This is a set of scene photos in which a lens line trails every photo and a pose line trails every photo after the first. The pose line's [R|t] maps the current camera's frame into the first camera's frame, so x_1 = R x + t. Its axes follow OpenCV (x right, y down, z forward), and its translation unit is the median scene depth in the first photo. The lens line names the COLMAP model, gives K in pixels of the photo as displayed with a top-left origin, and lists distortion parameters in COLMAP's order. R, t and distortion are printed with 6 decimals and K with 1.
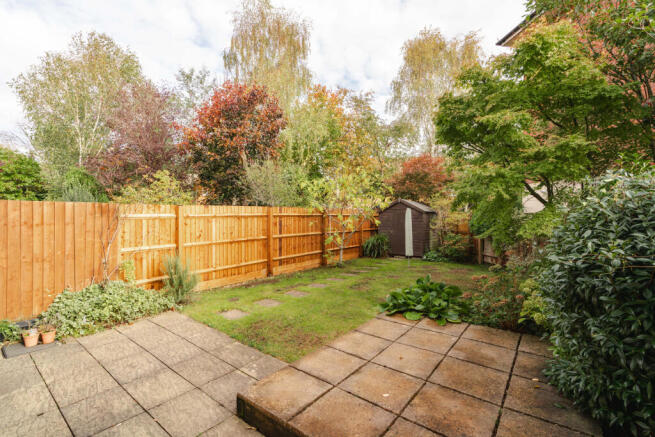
lens RADIAL K [[298.6, 0, 330.3], [0, 298.6, 215.8], [0, 0, 1]] dist [-0.001144, 0.000148]
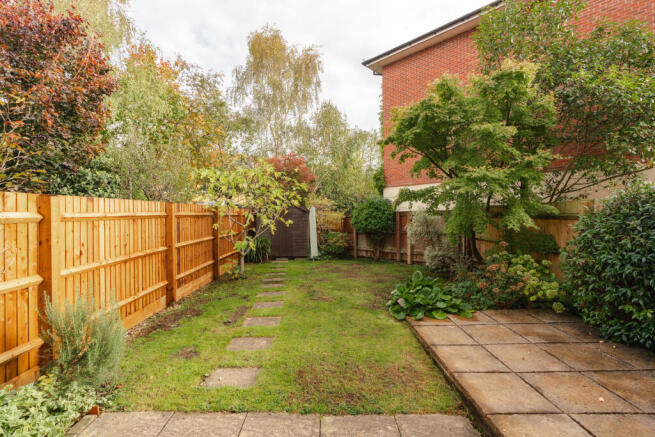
lens RADIAL K [[298.6, 0, 327.4], [0, 298.6, 216.8], [0, 0, 1]] dist [-0.001144, 0.000148]
pose [[0.783094, -0.010769, 0.621811, -0.453146], [0.009966, 0.999939, 0.004766, 0.002536], [-0.621824, 0.002465, 0.783153, 0.334798]]
